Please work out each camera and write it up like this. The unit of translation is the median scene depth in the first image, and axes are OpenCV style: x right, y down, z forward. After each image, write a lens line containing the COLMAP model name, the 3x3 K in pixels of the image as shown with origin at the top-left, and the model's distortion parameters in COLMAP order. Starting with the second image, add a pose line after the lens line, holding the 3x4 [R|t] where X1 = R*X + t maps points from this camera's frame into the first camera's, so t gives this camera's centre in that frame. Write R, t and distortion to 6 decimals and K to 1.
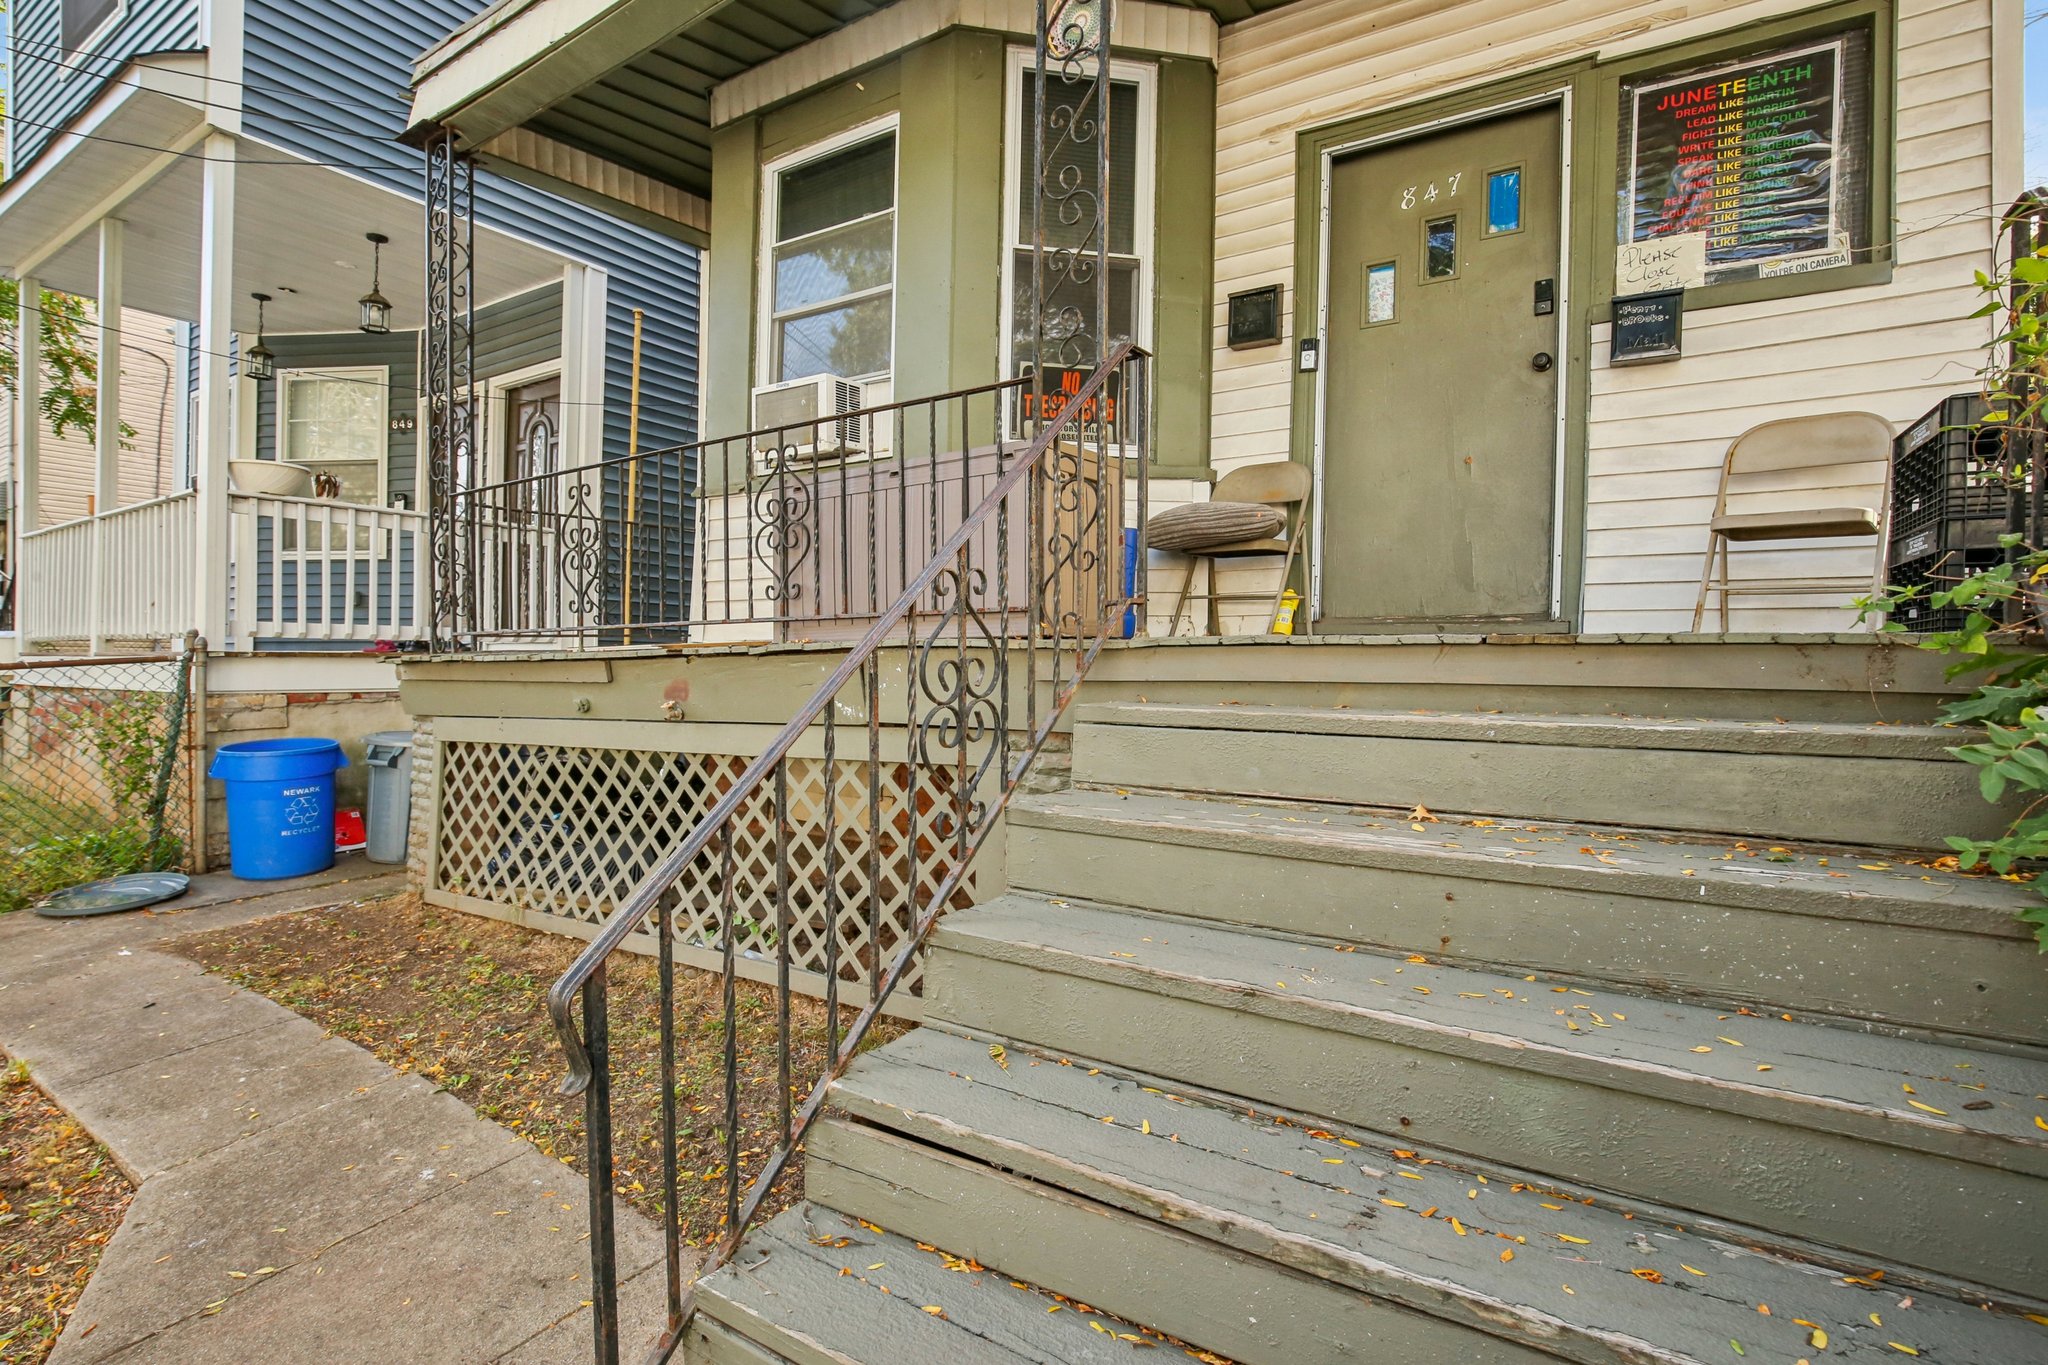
lens RADIAL K [[949.5, 0, 1024.0], [0, 949.5, 682.5], [0, 0, 1]] dist [-0.017485, 0.000724]
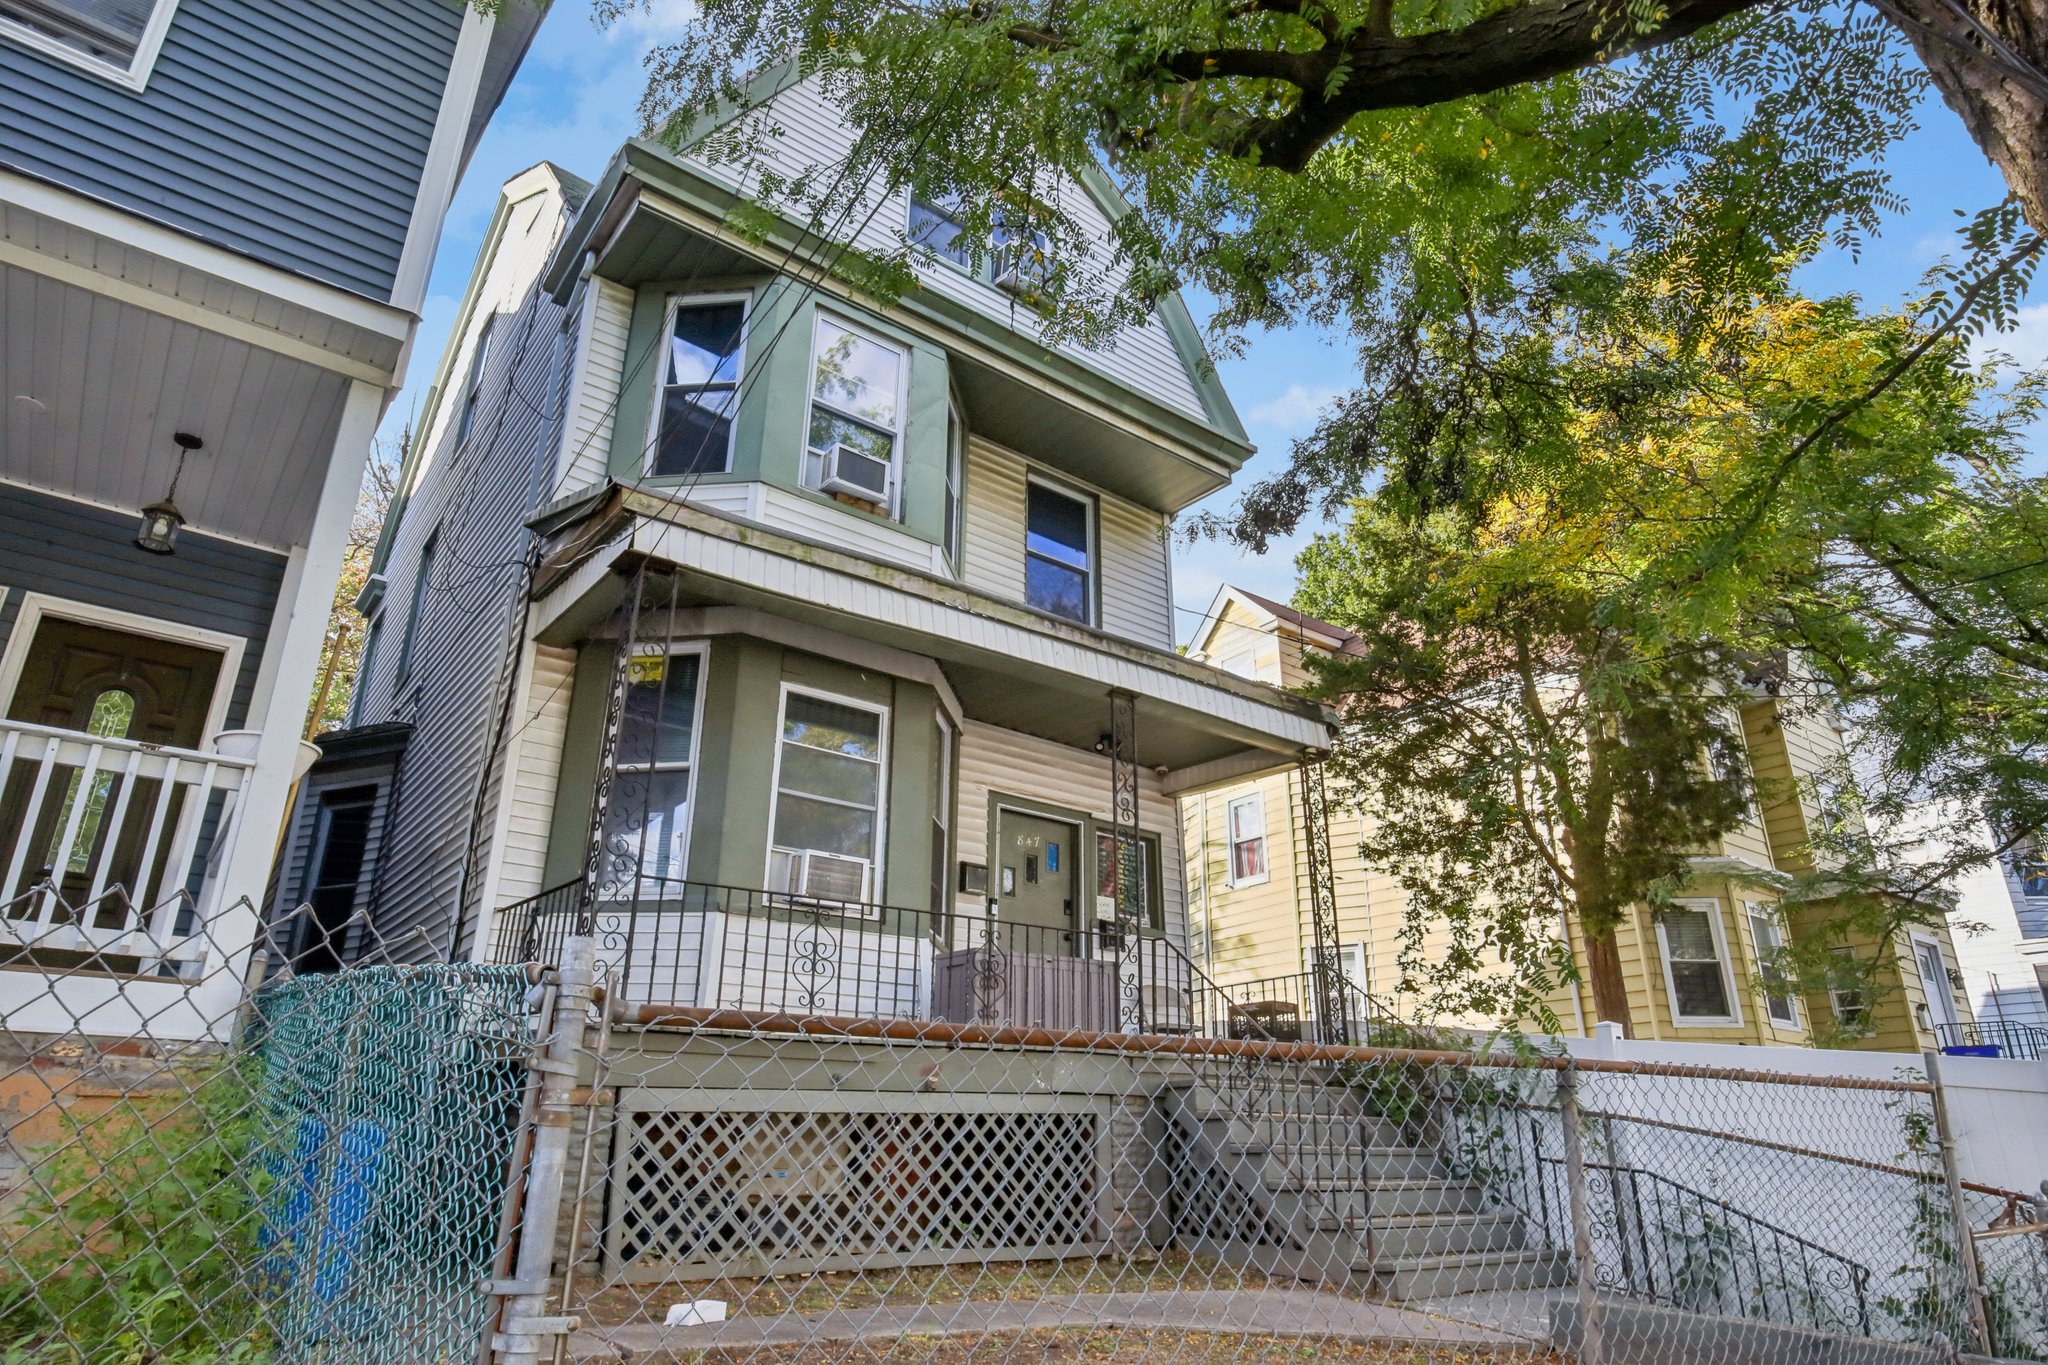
lens RADIAL K [[1196.4, 0, 1024.0], [0, 1196.4, 682.5], [0, 0, 1]] dist [0.002966, 0.001015]
pose [[0.345836, 0.340921, 0.874168, -1.891102], [0.017438, 0.929160, -0.369267, 0.121149], [-0.938133, 0.142950, 0.315392, 0.122531]]
